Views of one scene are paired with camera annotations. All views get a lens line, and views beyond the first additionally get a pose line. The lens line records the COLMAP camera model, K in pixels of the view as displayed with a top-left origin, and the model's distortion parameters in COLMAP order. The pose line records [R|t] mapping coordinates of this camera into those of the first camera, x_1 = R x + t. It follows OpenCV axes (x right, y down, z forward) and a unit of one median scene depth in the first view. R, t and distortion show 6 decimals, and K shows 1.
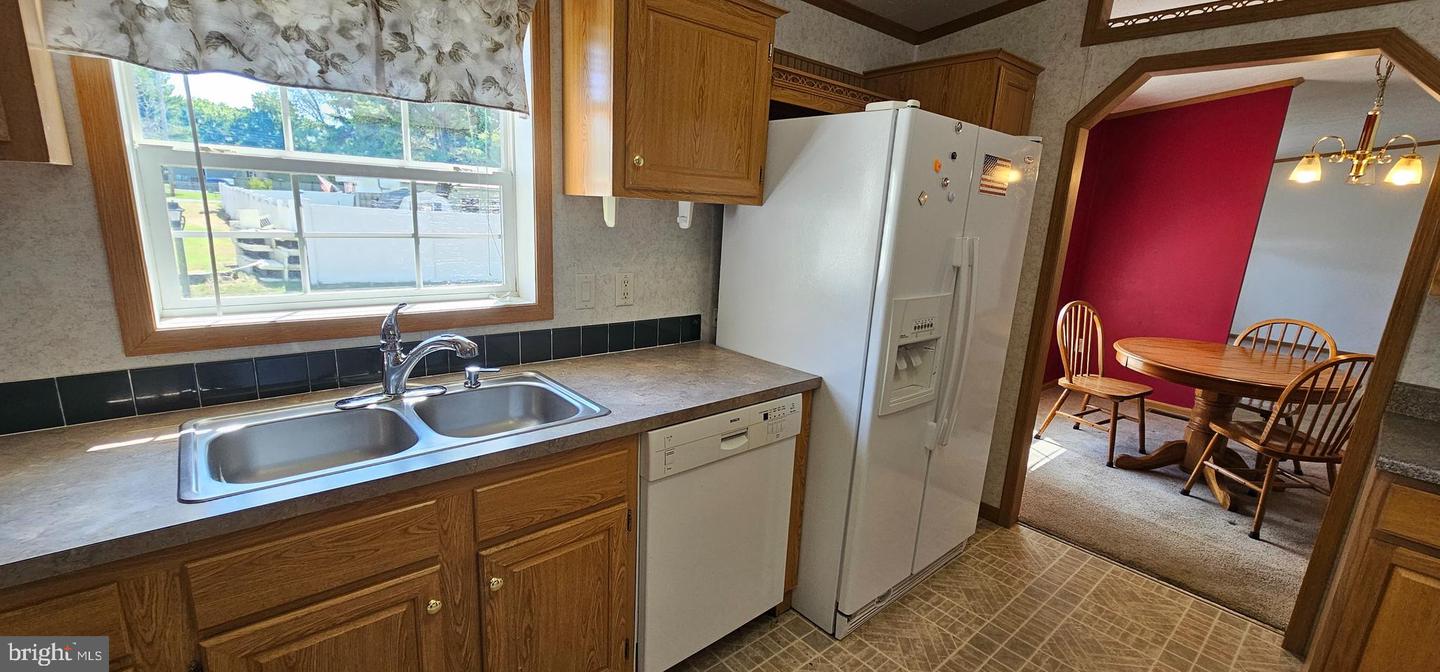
lens RADIAL K [[585.3, 0, 718.2], [0, 585.3, 347.9], [0, 0, 1]] dist [-0.001773, -0.000119]
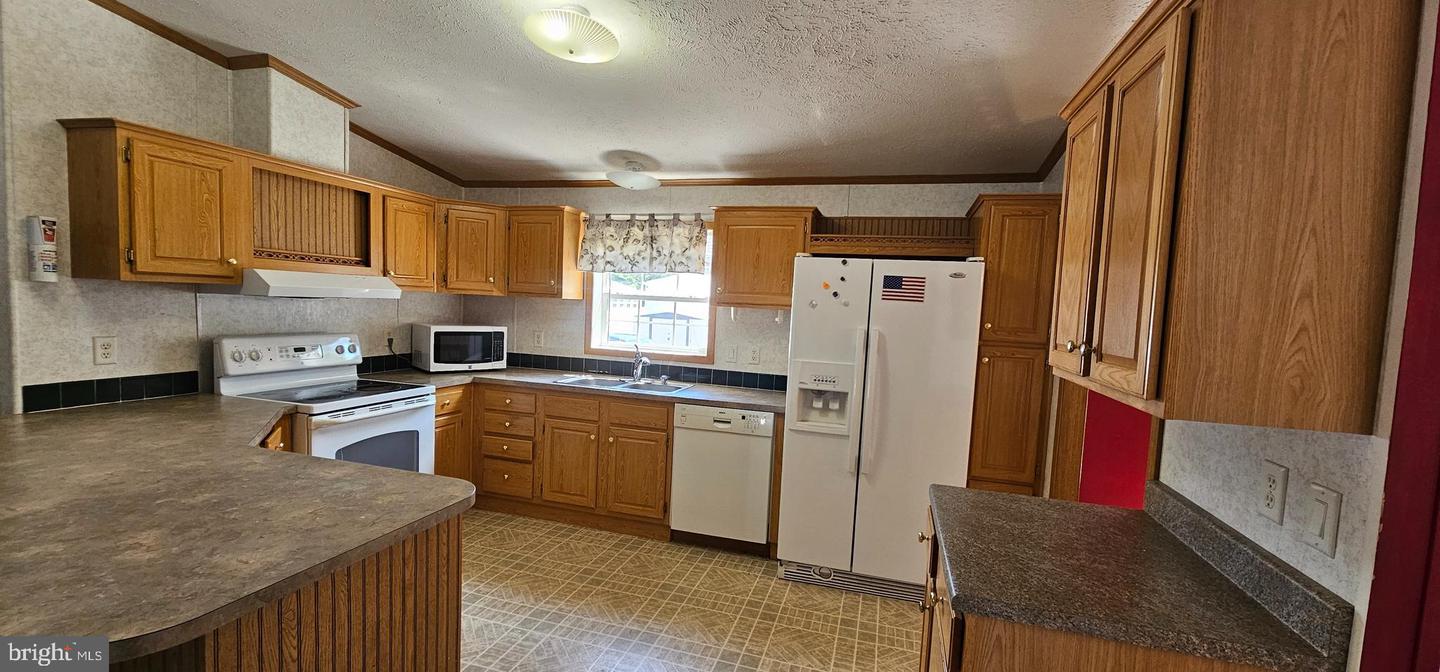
lens RADIAL K [[585.3, 0, 718.2], [0, 585.3, 347.9], [0, 0, 1]] dist [-0.001773, -0.000119]
pose [[0.543700, 0.039292, -0.838360, 1.893625], [-0.214882, 0.972126, -0.093796, 0.109844], [0.811305, 0.231145, 0.536987, -0.155092]]
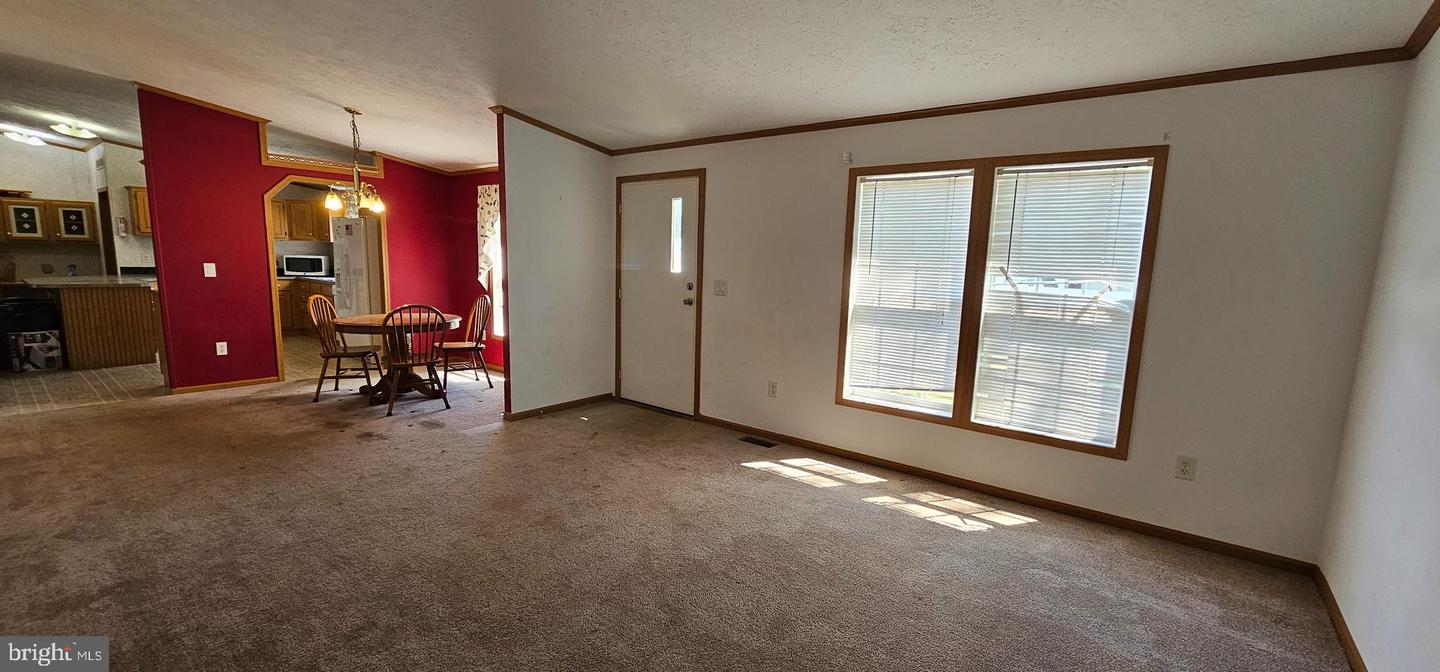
lens RADIAL K [[585.3, 0, 718.2], [0, 585.3, 347.9], [0, 0, 1]] dist [-0.001773, -0.000119]
pose [[0.190474, 0.102285, -0.976349, 5.789732], [-0.252047, 0.966314, 0.052062, -0.460202], [0.948785, 0.236169, 0.209838, 3.337575]]
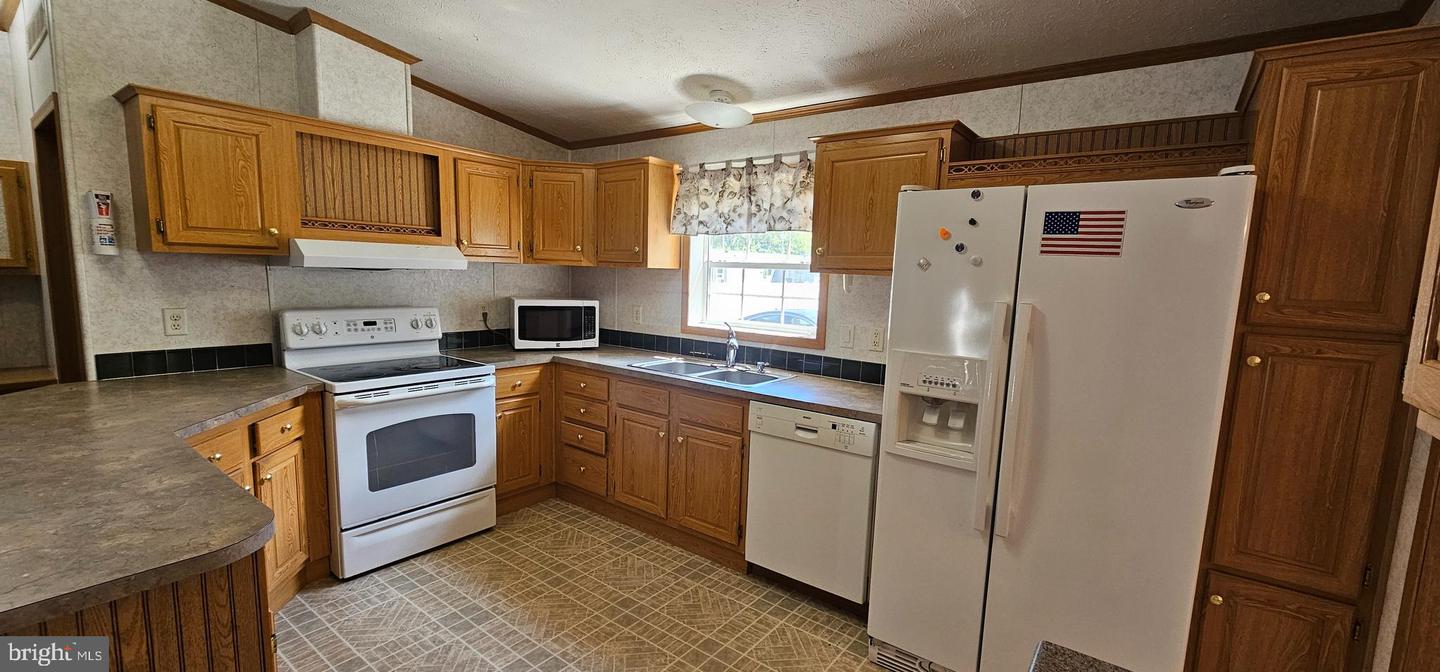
lens RADIAL K [[585.3, 0, 718.2], [0, 585.3, 347.9], [0, 0, 1]] dist [-0.001773, -0.000119]
pose [[0.212331, 0.083414, -0.973631, 1.563515], [-0.248696, 0.968156, 0.028709, -0.037254], [0.945022, 0.236042, 0.226314, 0.465799]]
